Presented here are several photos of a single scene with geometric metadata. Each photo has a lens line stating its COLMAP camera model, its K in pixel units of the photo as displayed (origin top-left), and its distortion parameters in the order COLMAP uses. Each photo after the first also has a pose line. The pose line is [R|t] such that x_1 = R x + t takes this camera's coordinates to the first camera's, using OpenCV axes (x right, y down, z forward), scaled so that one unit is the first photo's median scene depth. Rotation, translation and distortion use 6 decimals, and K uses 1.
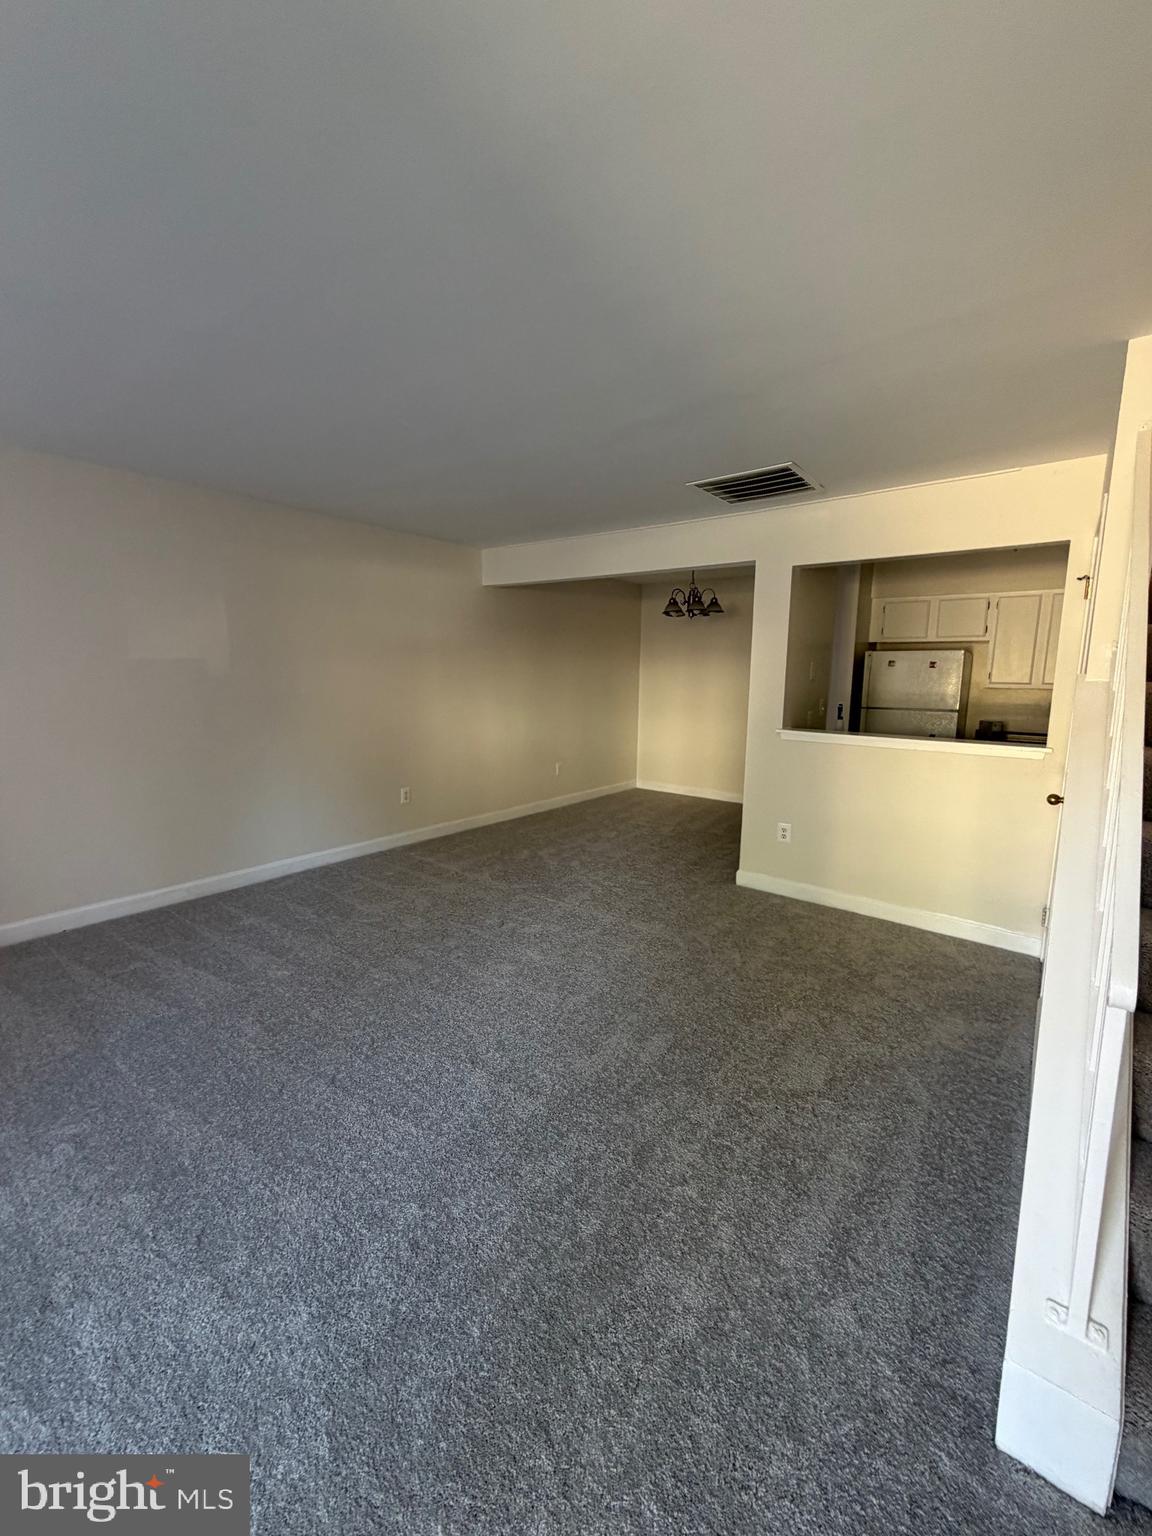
lens RADIAL K [[615.9, 0, 576.2], [0, 615.9, 762.5], [0, 0, 1]] dist [0.000422, -0.000102]
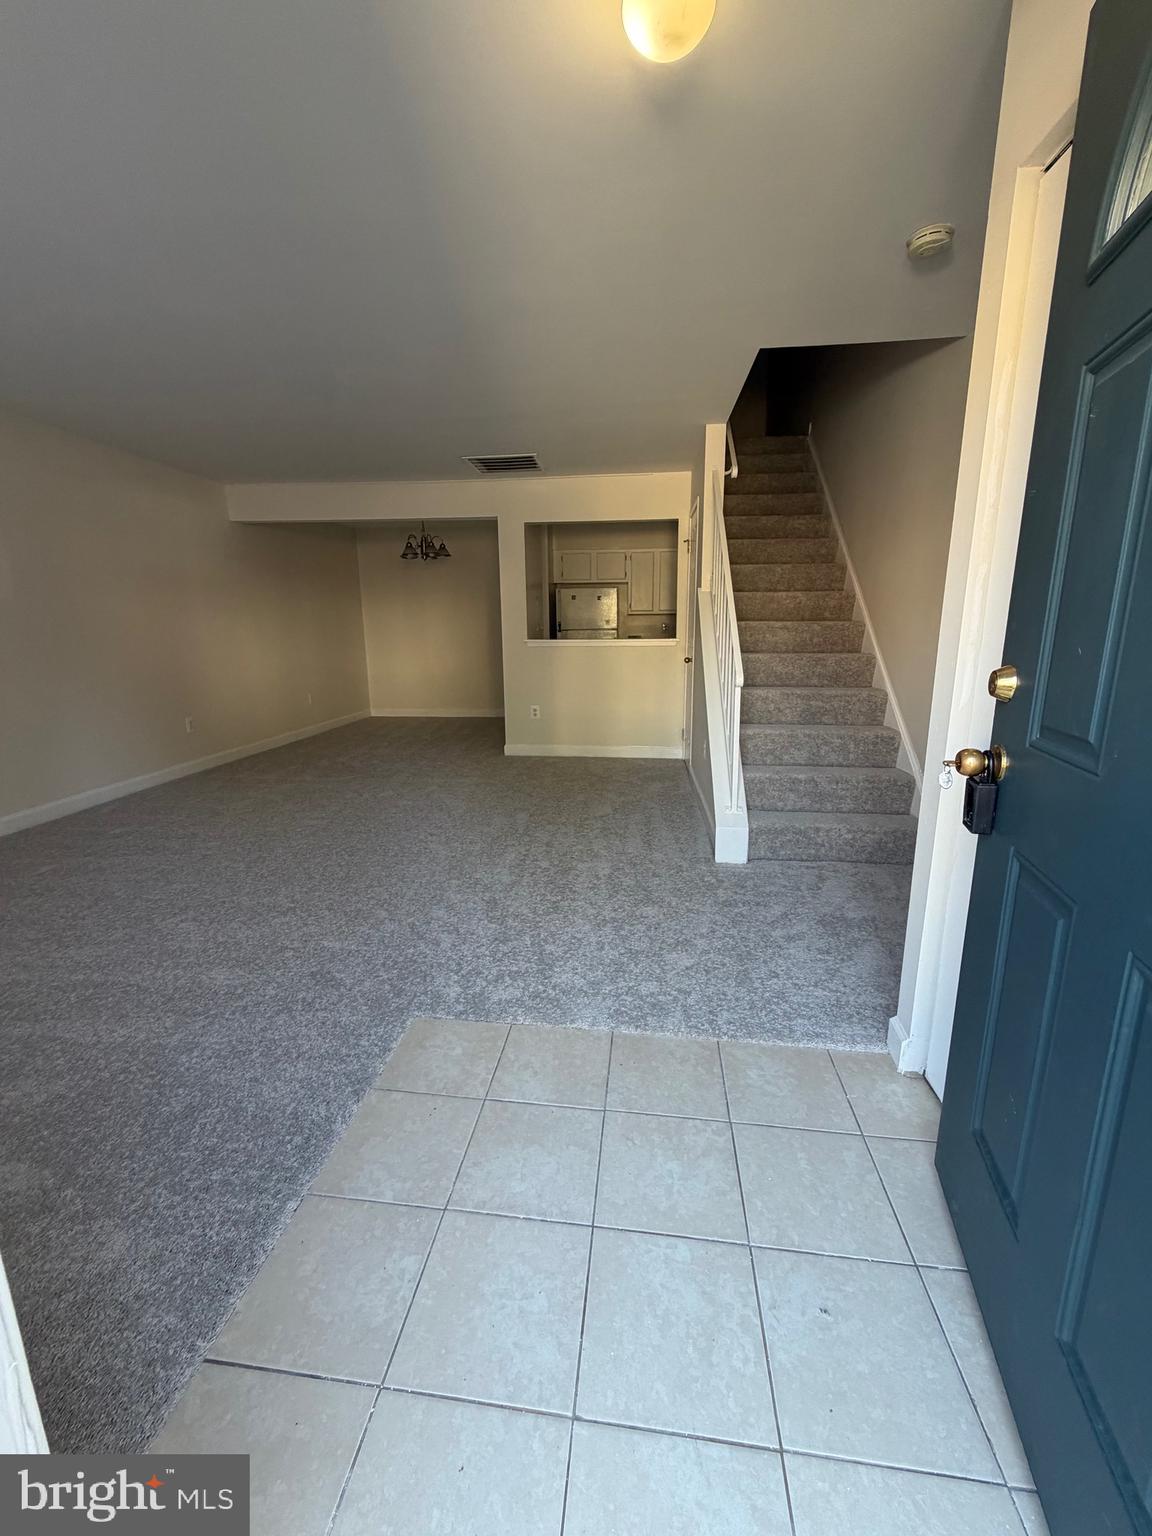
lens RADIAL K [[615.9, 0, 576.2], [0, 615.9, 762.5], [0, 0, 1]] dist [0.000422, -0.000102]
pose [[0.846045, -0.134646, 0.515827, -0.324801], [0.097011, 0.990309, 0.099385, 0.091823], [-0.524210, -0.034043, 0.850908, -0.269020]]
